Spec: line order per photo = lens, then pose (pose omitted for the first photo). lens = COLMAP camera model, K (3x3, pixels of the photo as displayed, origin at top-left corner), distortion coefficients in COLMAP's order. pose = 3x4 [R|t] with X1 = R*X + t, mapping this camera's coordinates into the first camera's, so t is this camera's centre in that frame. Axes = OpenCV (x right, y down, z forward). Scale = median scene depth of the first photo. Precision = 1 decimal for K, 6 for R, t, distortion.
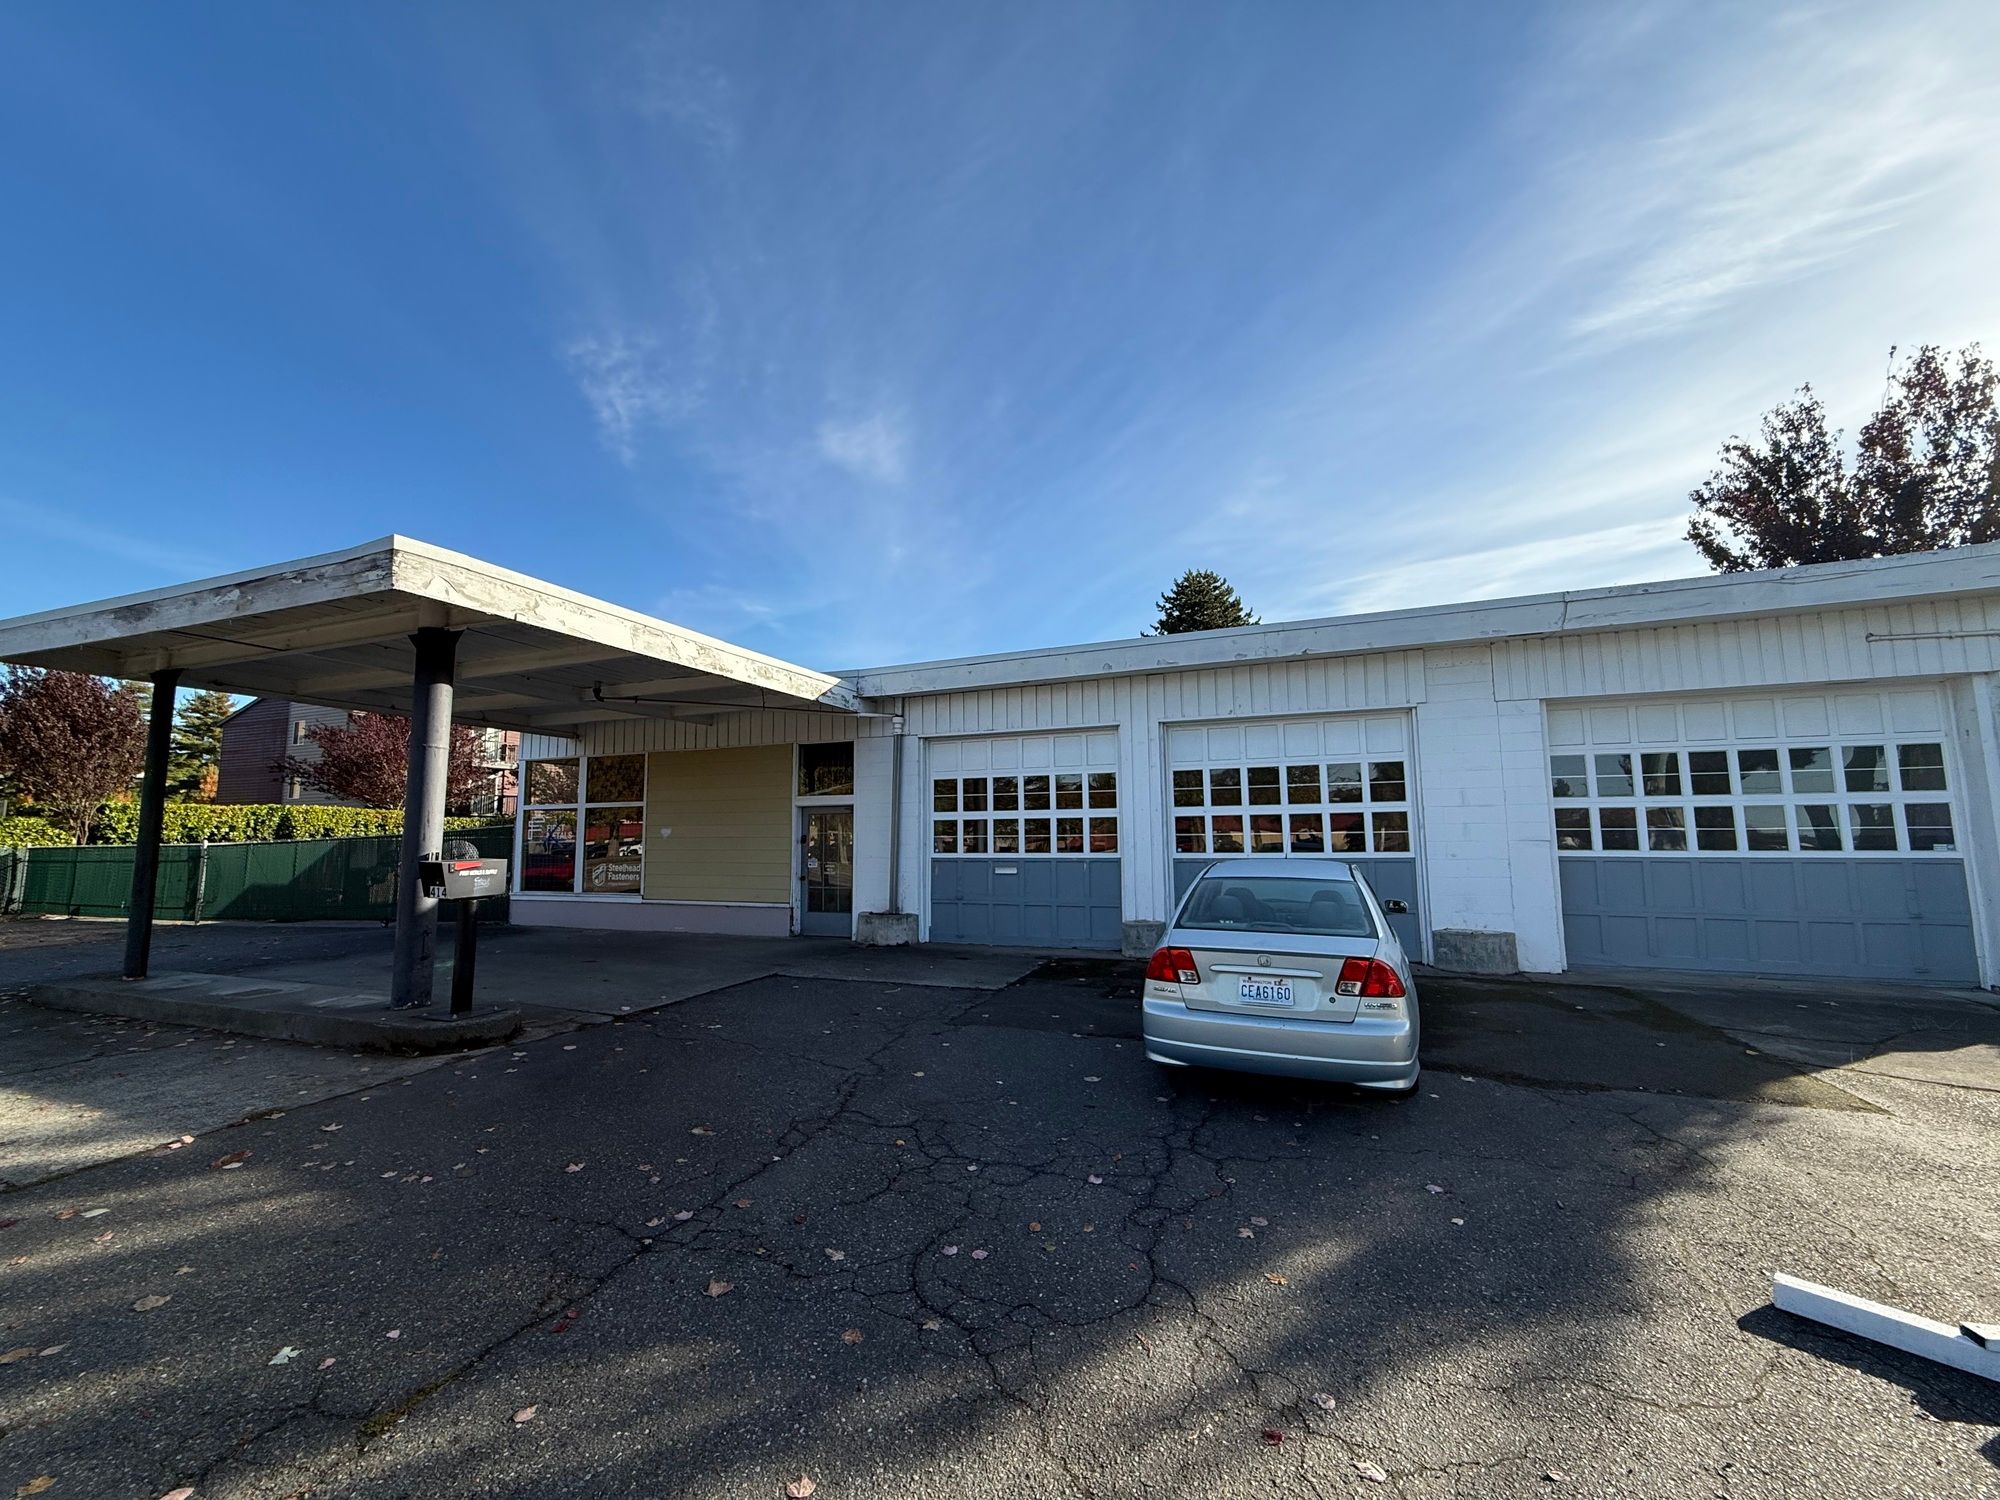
lens RADIAL K [[791.0, 0, 1000.0], [0, 791.0, 750.0], [0, 0, 1]] dist [-0.016889, 0.000177]
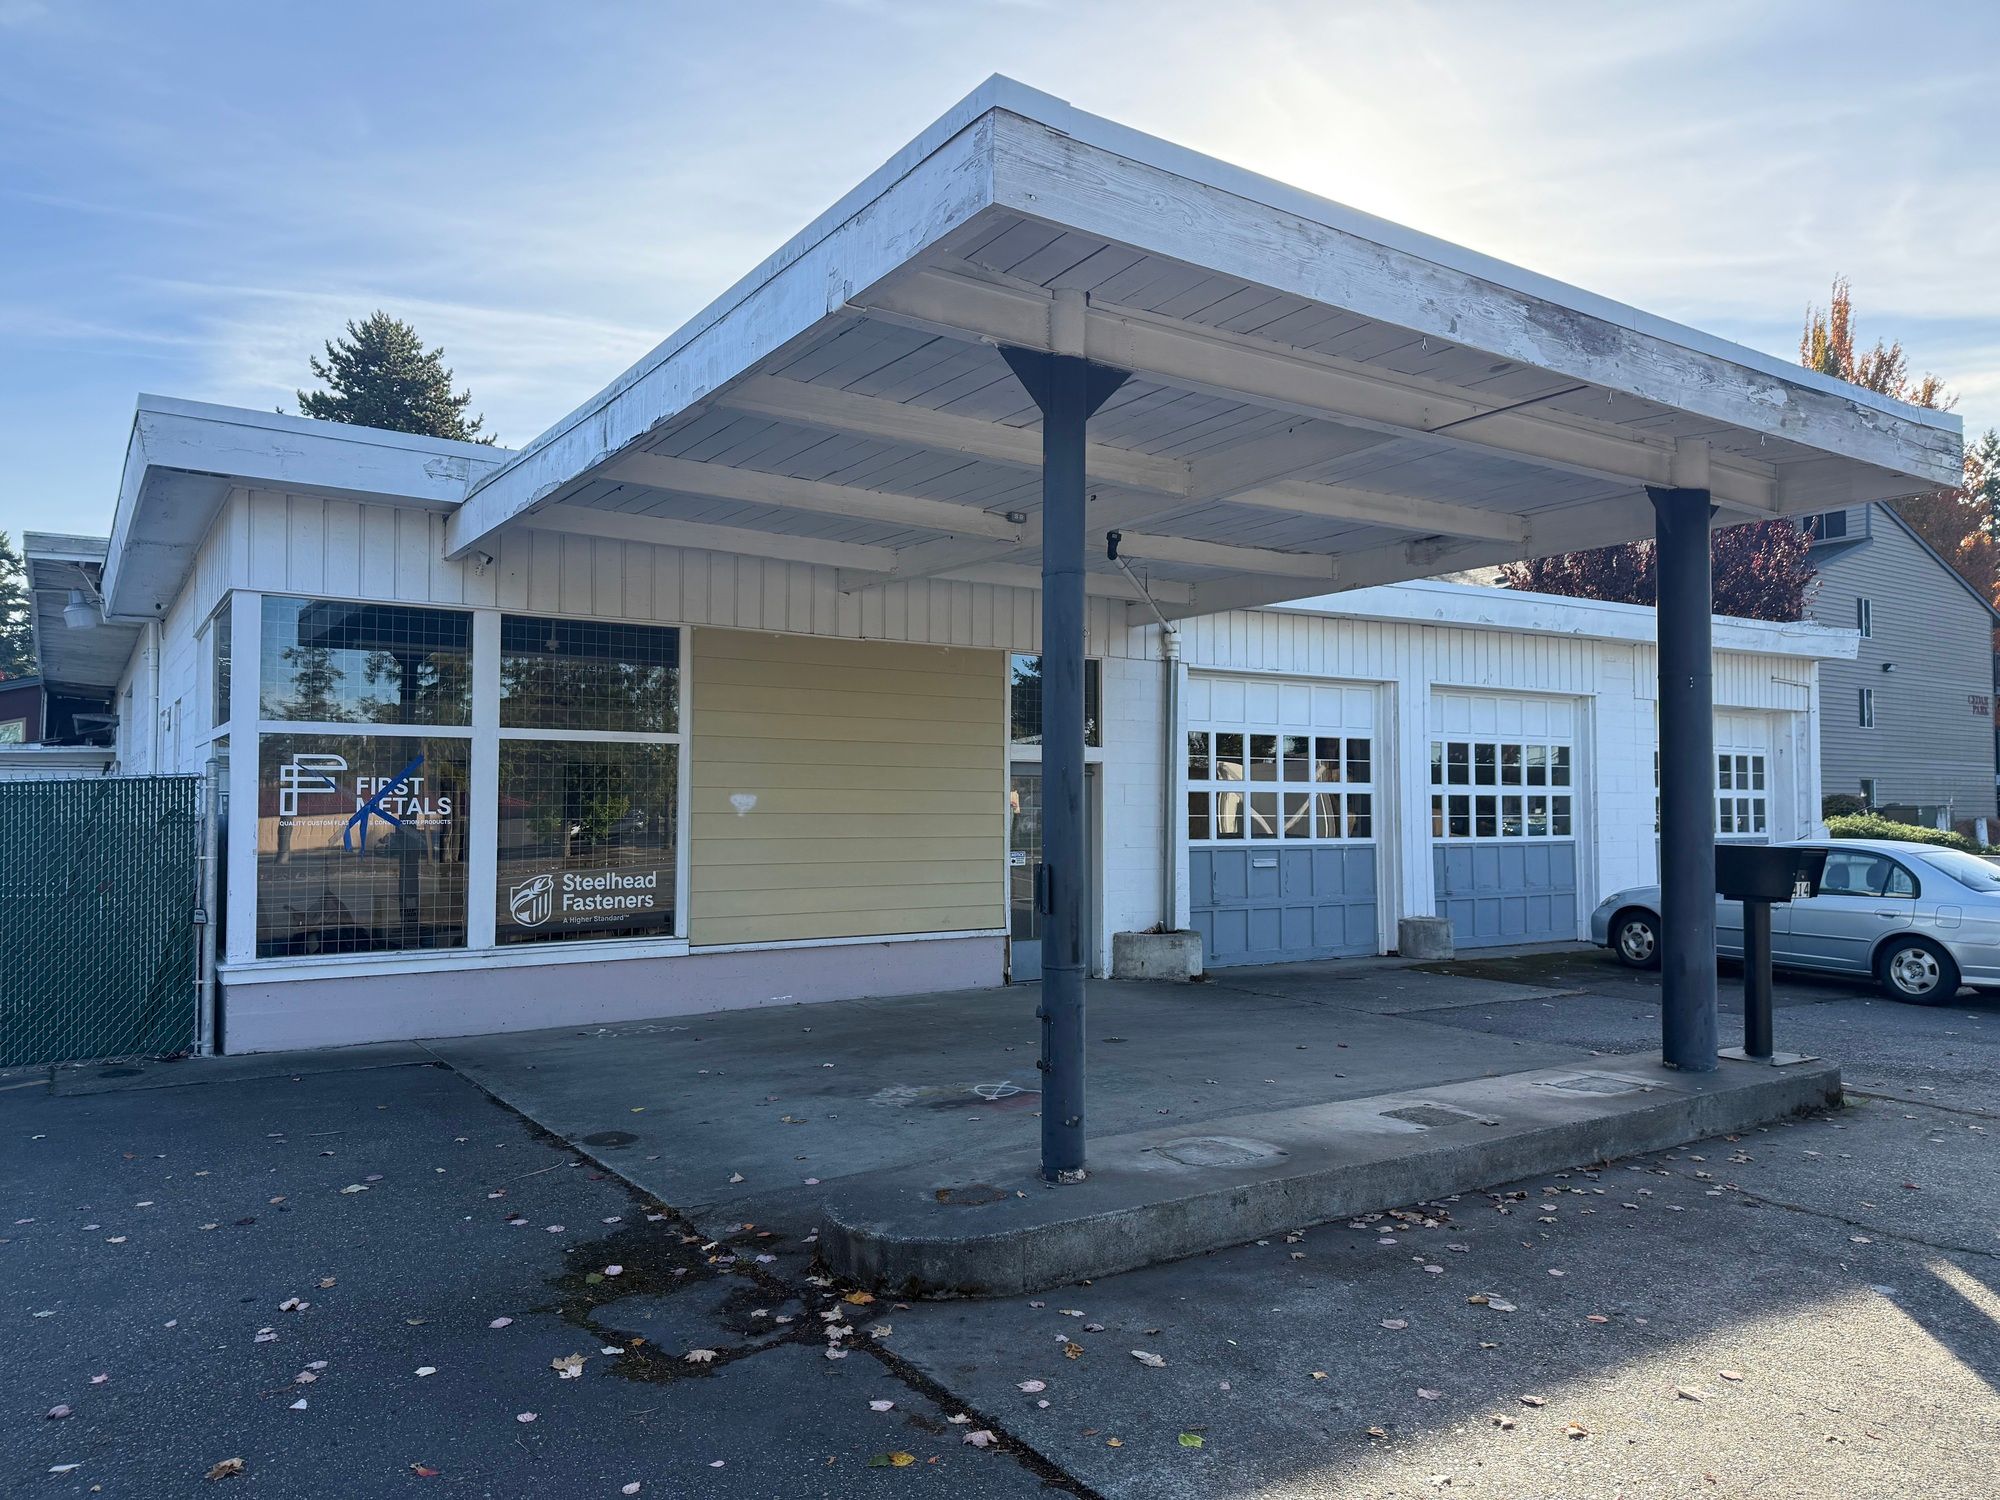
lens RADIAL K [[1411.8, 0, 1000.0], [0, 1411.8, 750.0], [0, 0, 1]] dist [0.047458, -0.001297]
pose [[0.573183, 0.047802, 0.818032, -1.170788], [-0.093548, 0.995588, 0.007371, 0.060184], [-0.814070, -0.080750, 0.575125, 0.443955]]
